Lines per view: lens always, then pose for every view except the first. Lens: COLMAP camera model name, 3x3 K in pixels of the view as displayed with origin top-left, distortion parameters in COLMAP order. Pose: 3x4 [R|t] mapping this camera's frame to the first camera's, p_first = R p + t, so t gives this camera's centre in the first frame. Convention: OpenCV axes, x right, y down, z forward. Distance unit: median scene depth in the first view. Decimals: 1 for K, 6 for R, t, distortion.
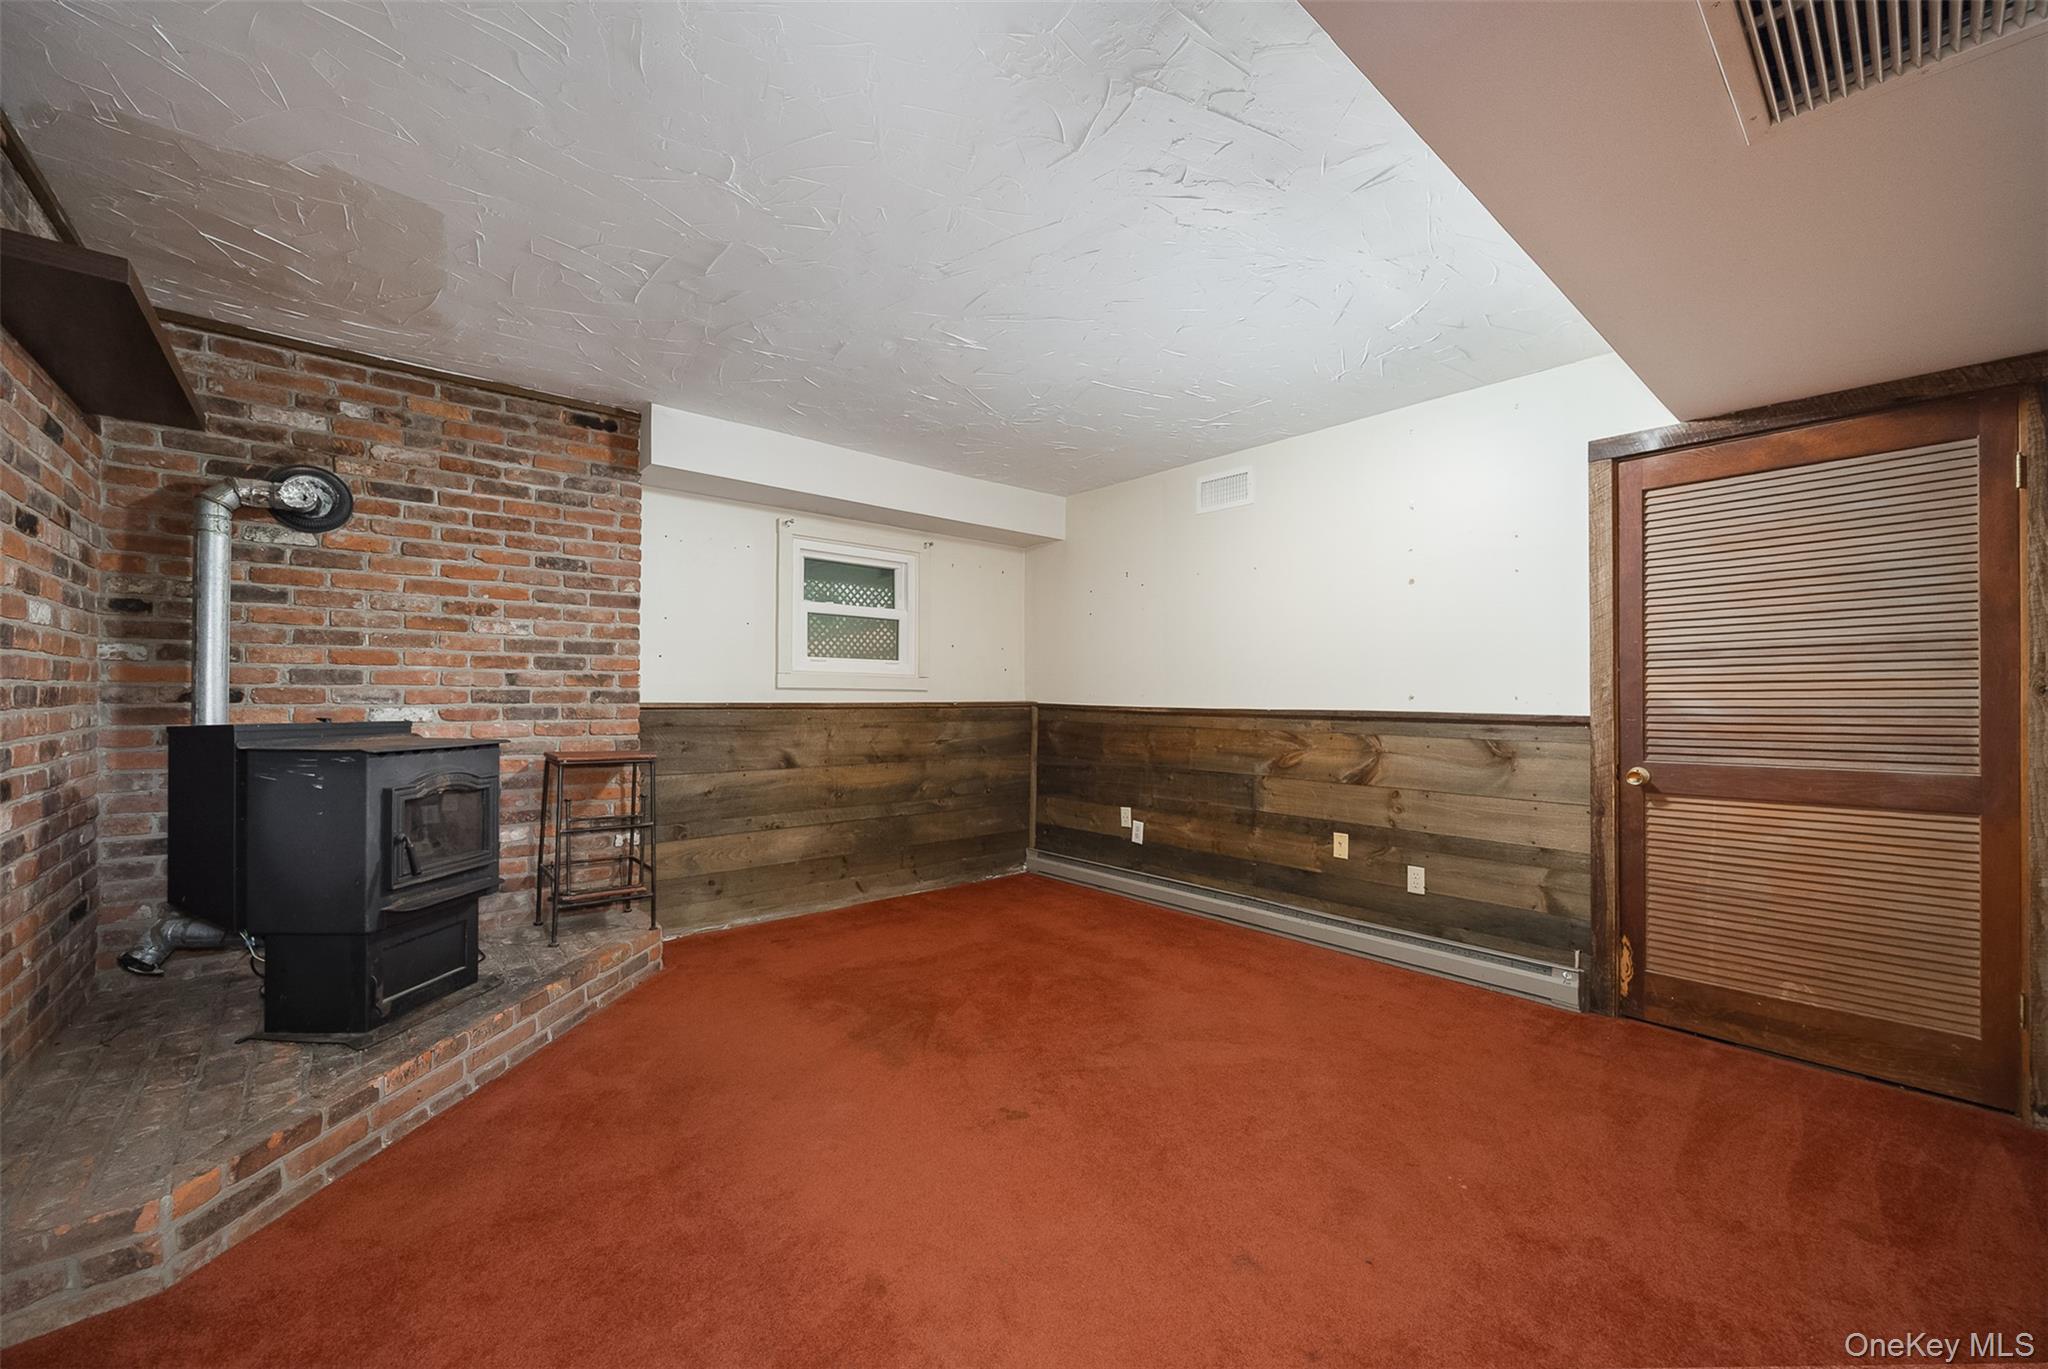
lens RADIAL K [[792.4, 0, 1024.6], [0, 792.4, 692.5], [0, 0, 1]] dist [0.001370, 0.000144]
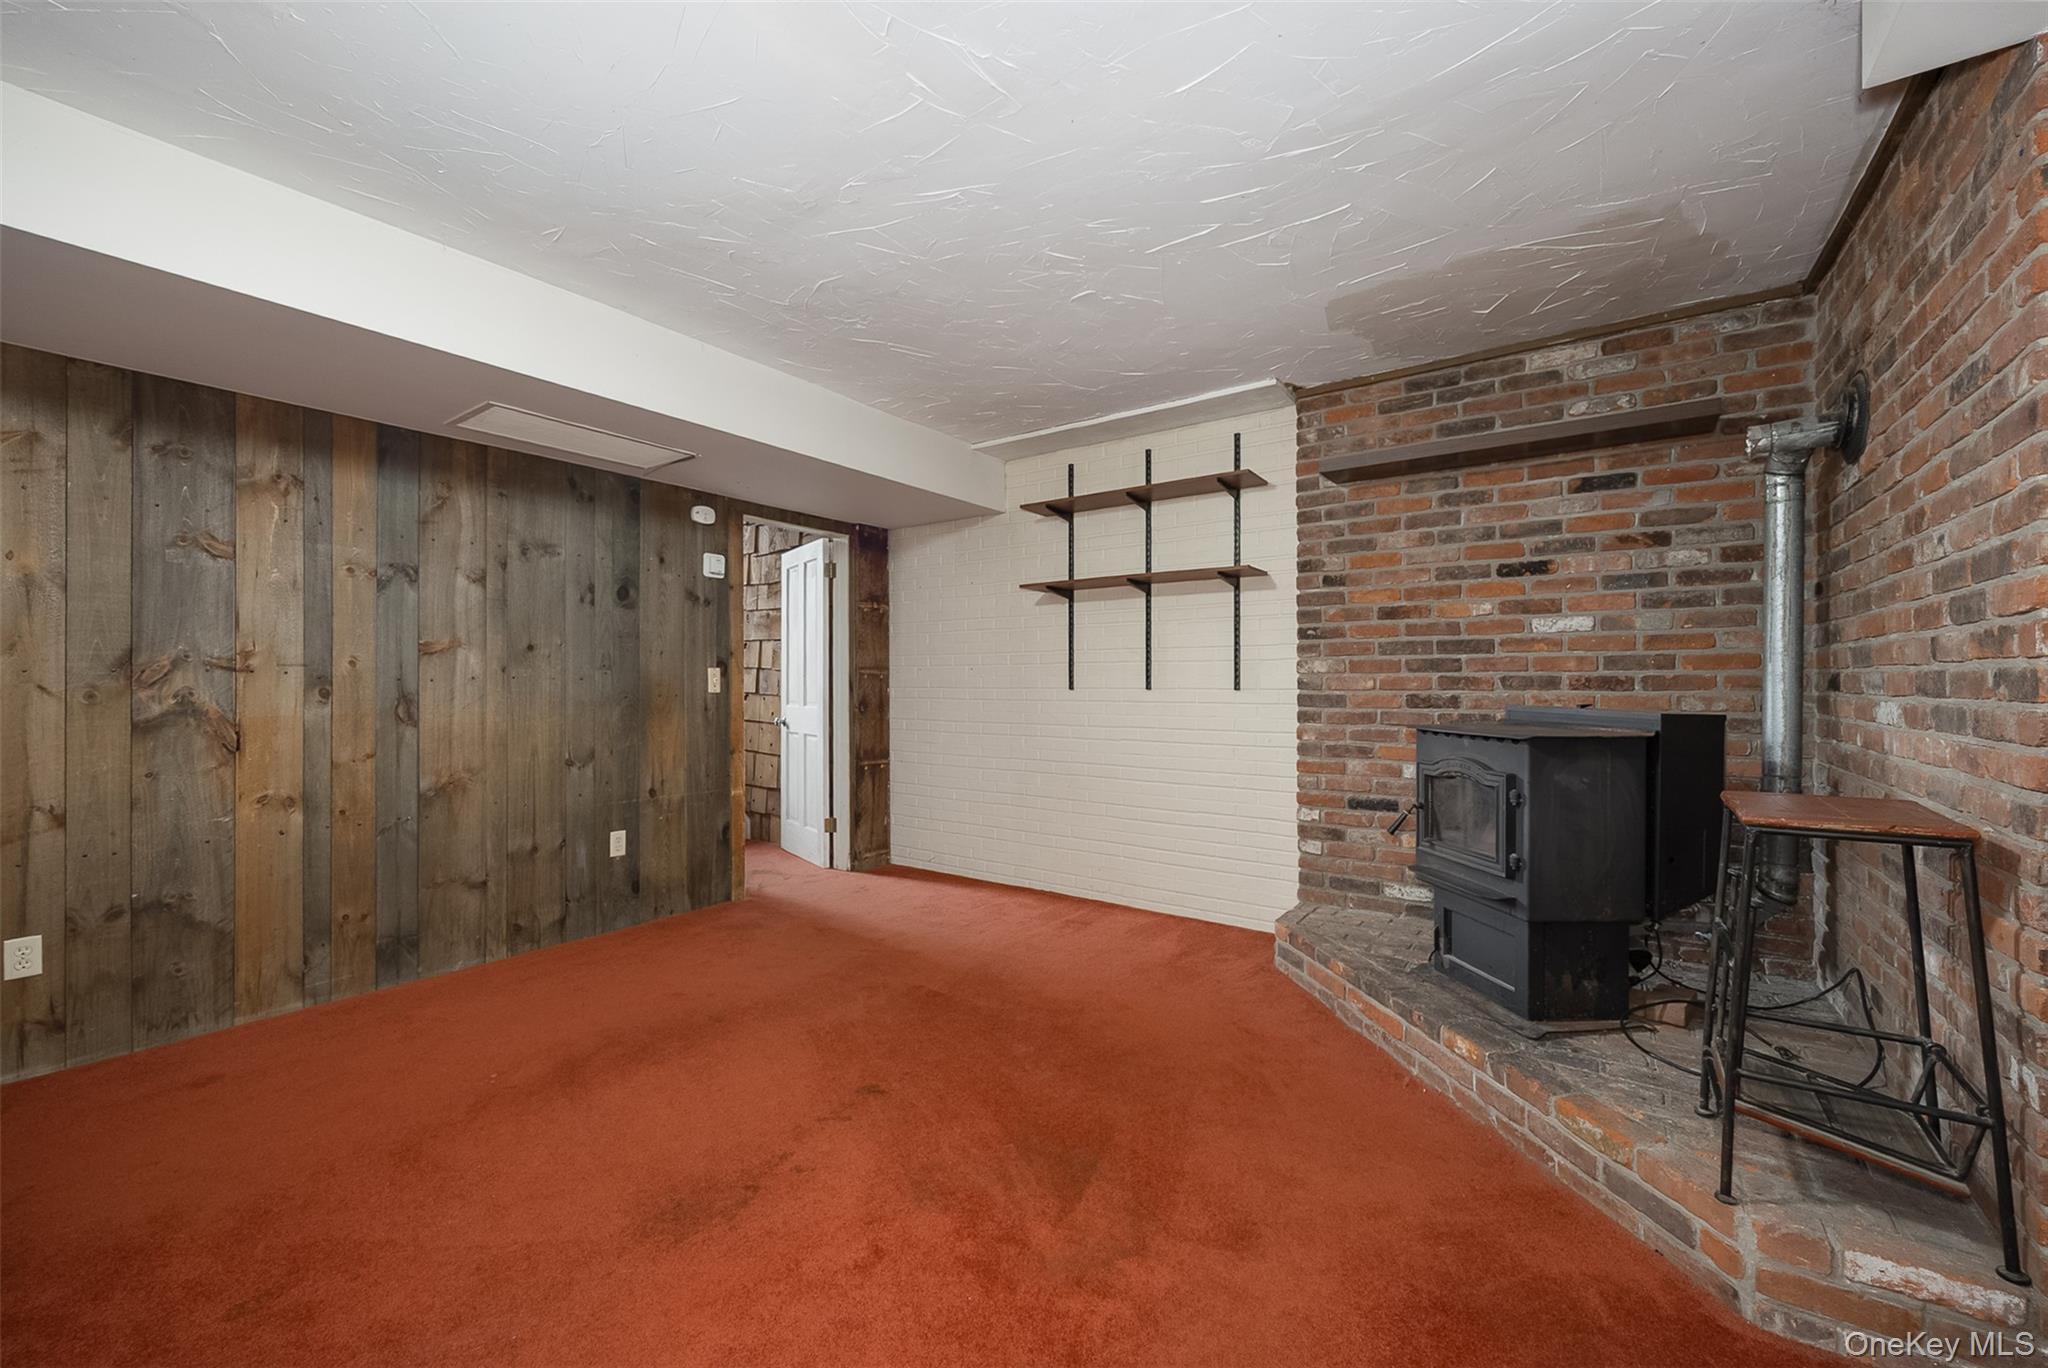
lens RADIAL K [[792.4, 0, 1025.6], [0, 792.4, 683.7], [0, 0, 1]] dist [0.001370, 0.000144]
pose [[-0.974110, -0.000080, -0.226075, 0.057981], [0.001244, 0.999983, -0.005711, -0.010466], [0.226071, -0.005844, -0.974093, 1.686466]]
